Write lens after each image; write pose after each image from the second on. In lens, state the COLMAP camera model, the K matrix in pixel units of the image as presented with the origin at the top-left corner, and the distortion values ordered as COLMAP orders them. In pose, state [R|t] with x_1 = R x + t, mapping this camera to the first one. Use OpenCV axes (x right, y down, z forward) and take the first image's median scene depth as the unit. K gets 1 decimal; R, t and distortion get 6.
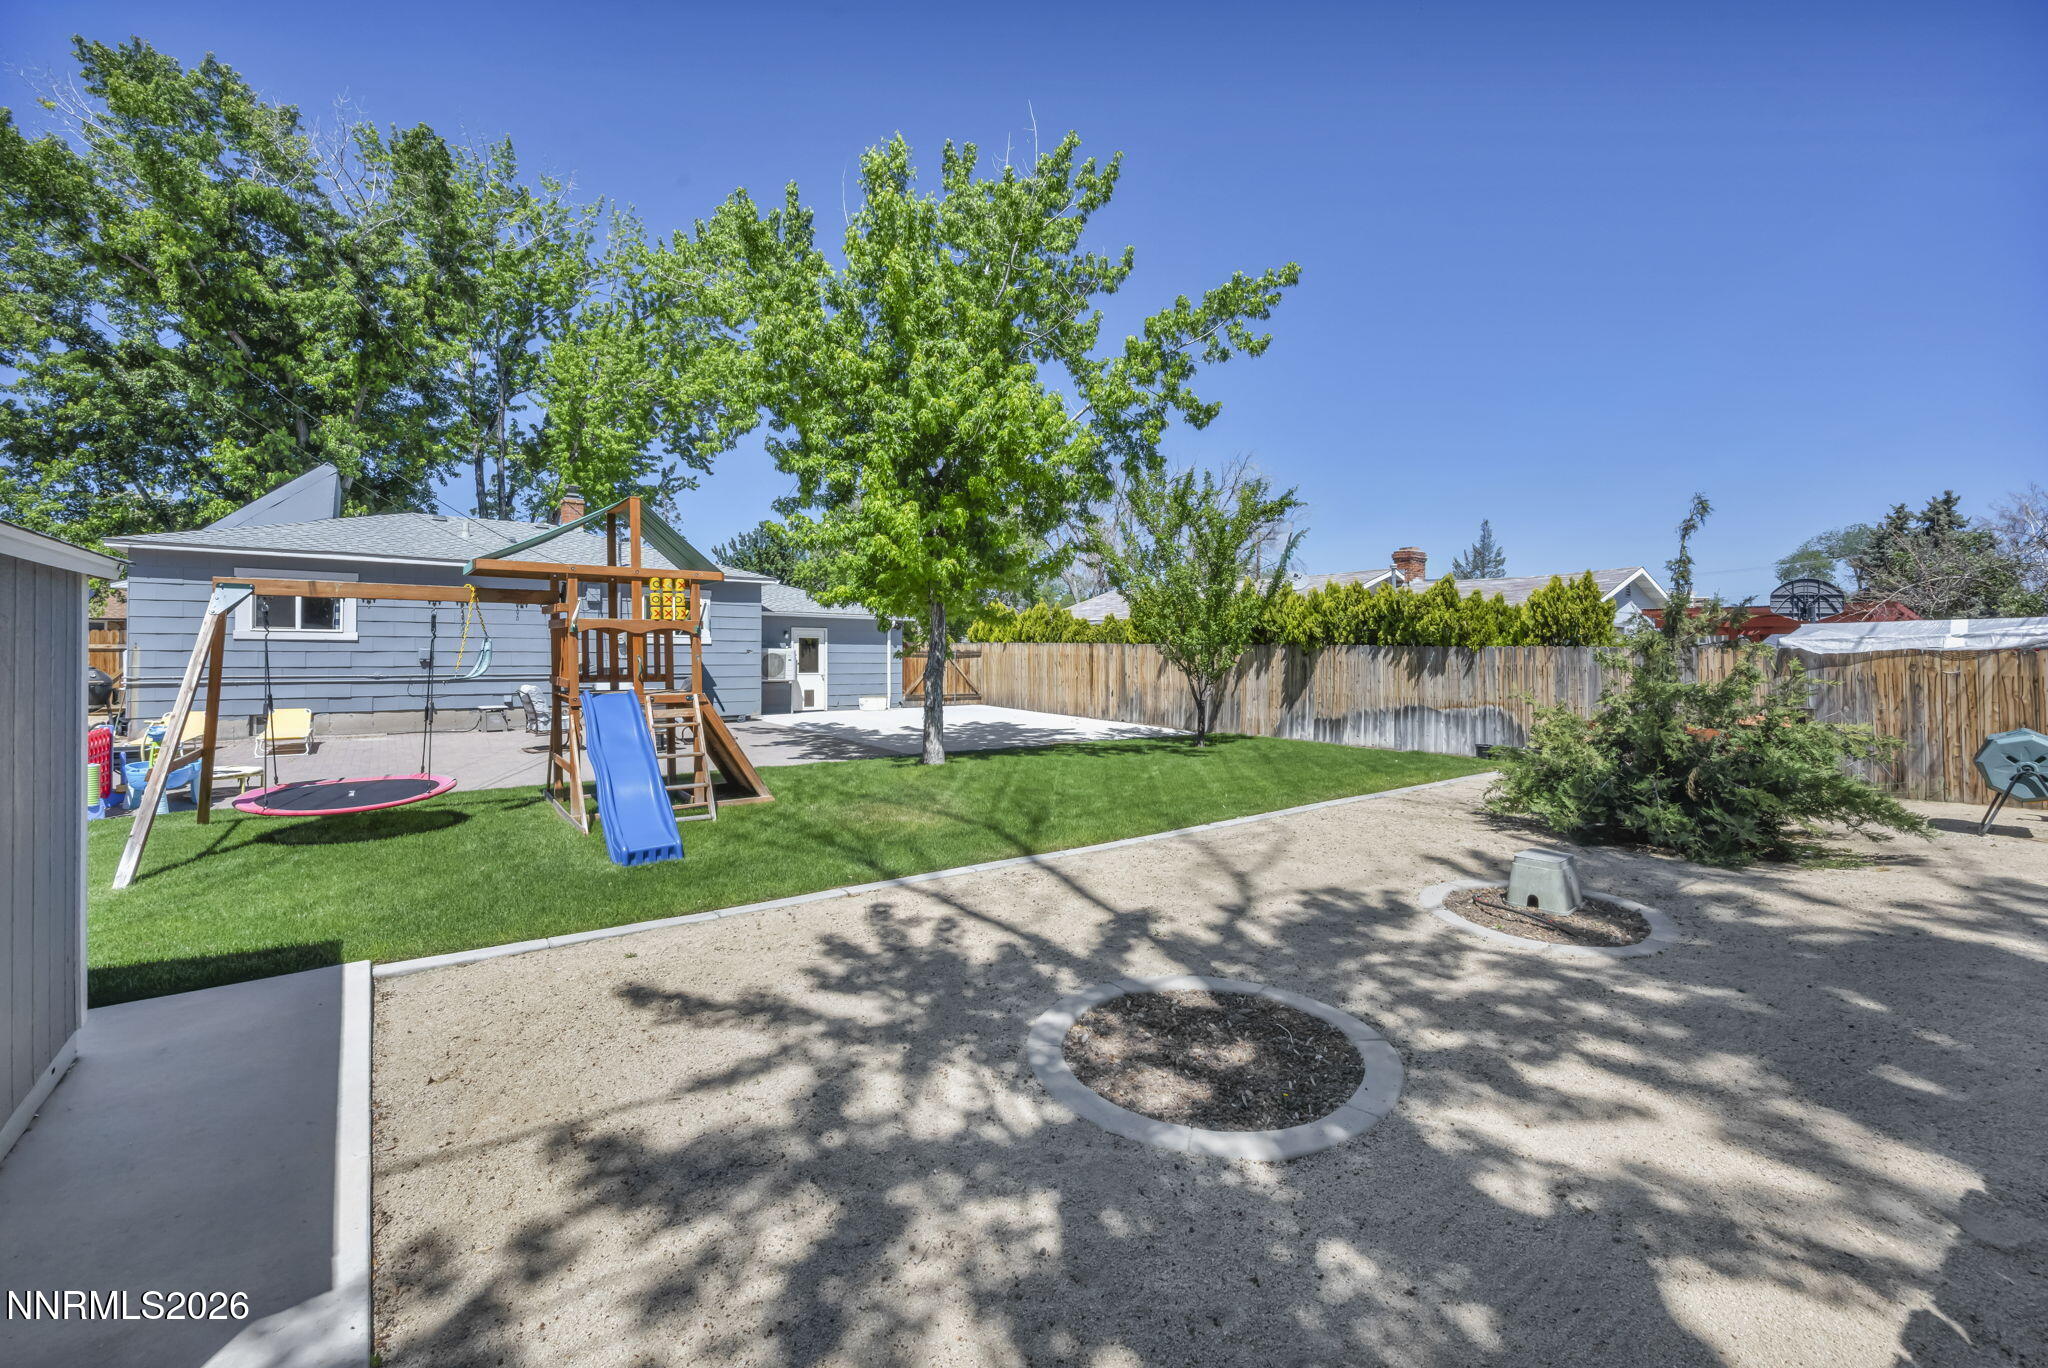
lens RADIAL K [[828.7, 0, 1040.9], [0, 828.7, 644.1], [0, 0, 1]] dist [-0.001339, -0.000217]
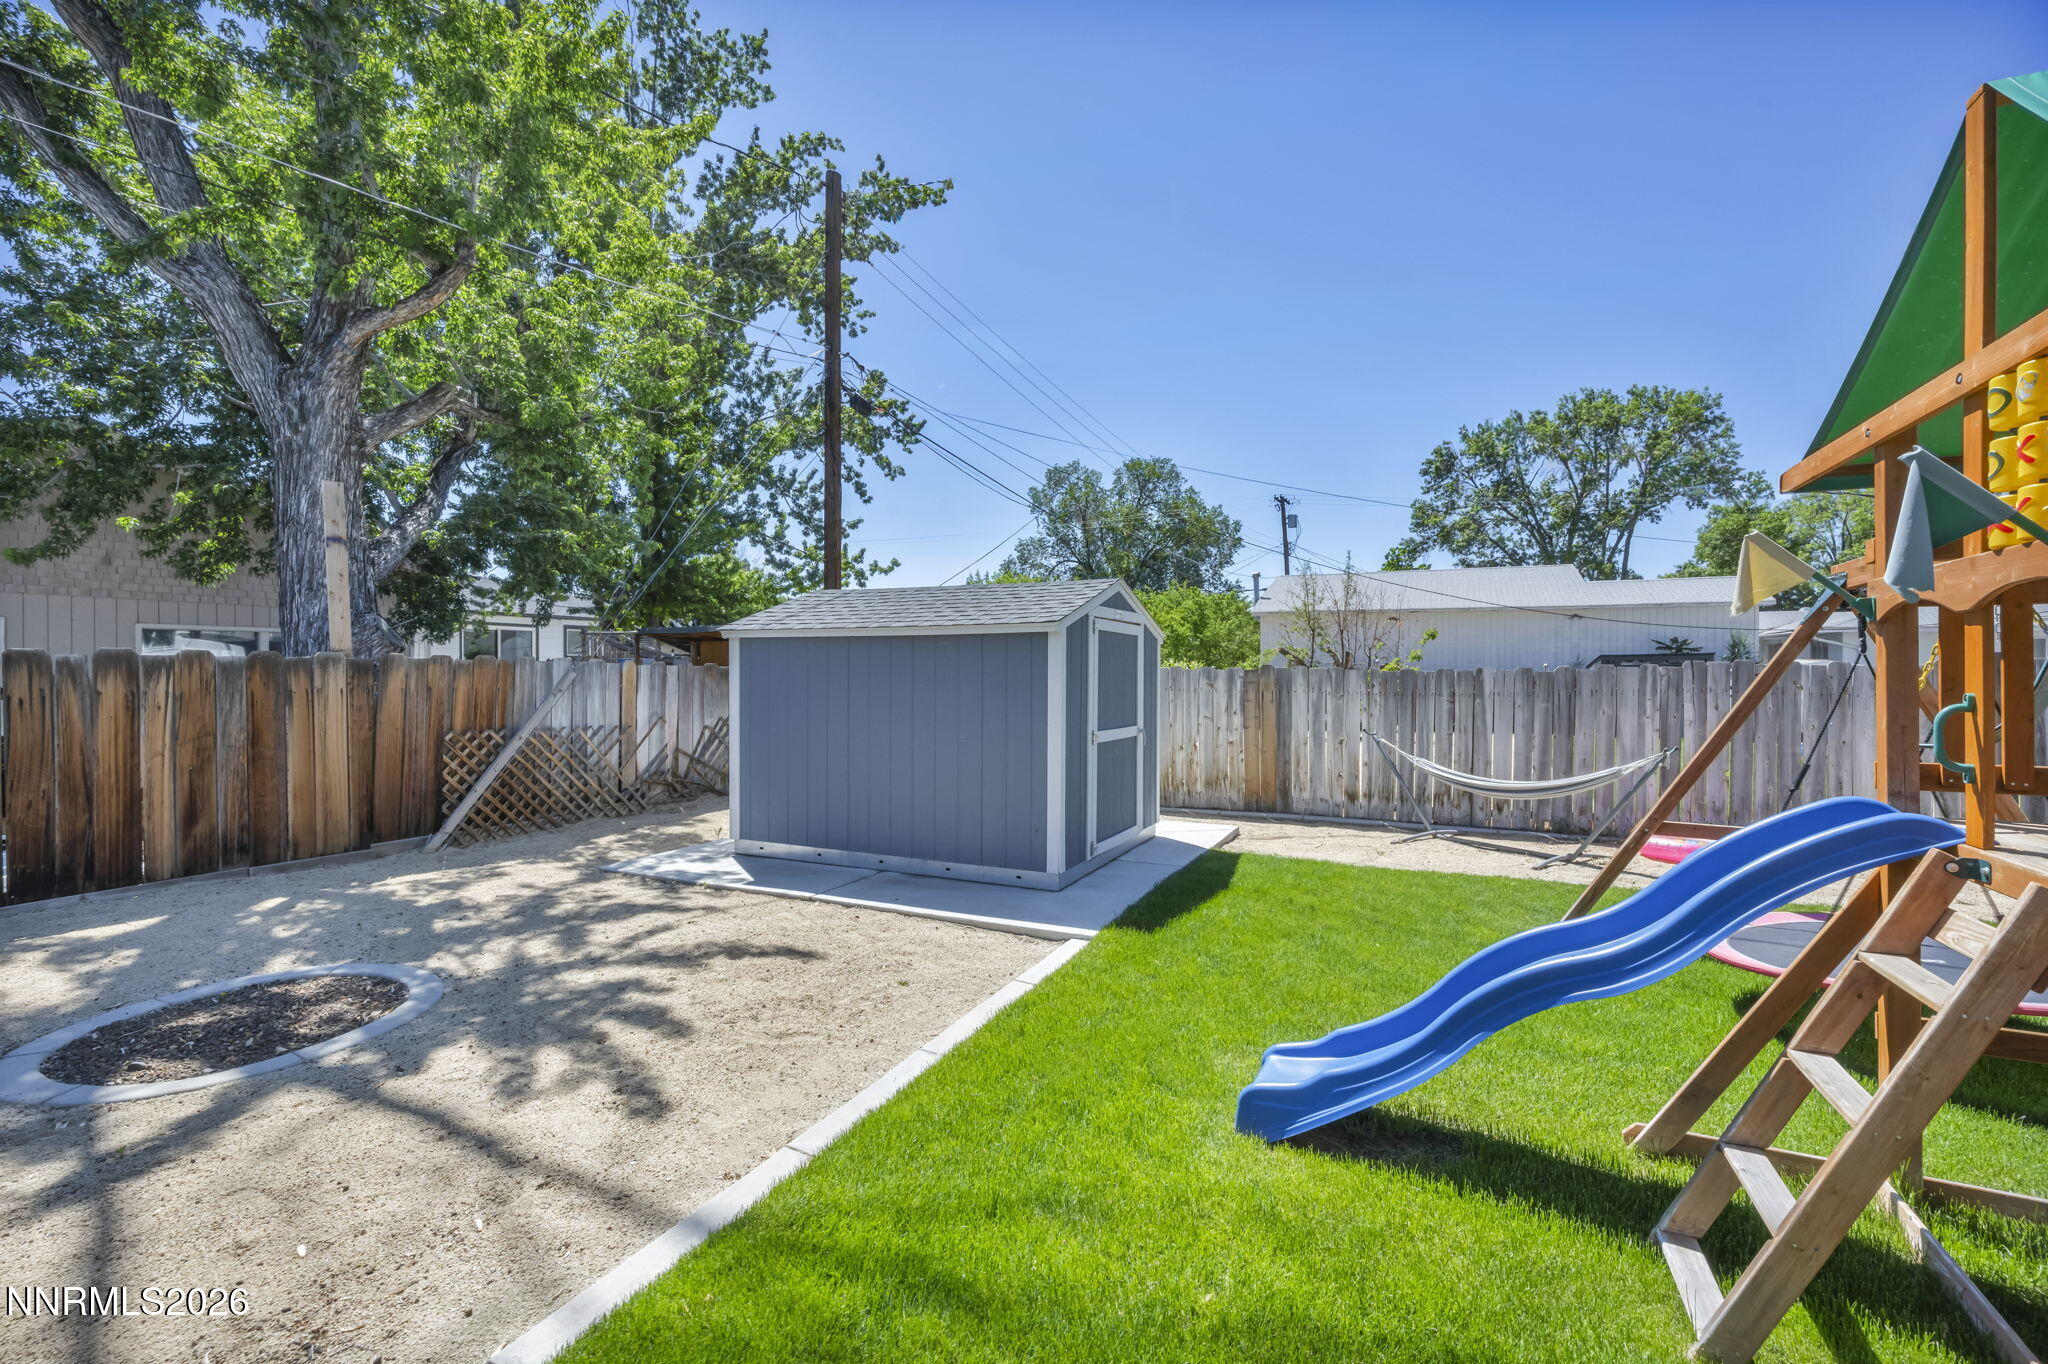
lens RADIAL K [[880.5, 0, 1026.7], [0, 880.5, 670.8], [0, 0, 1]] dist [-0.001071, -0.000312]
pose [[-0.897691, -0.011331, -0.440481, -0.055792], [-0.008649, 0.999930, -0.008095, 0.005440], [0.440541, -0.003457, -0.897726, 0.590260]]
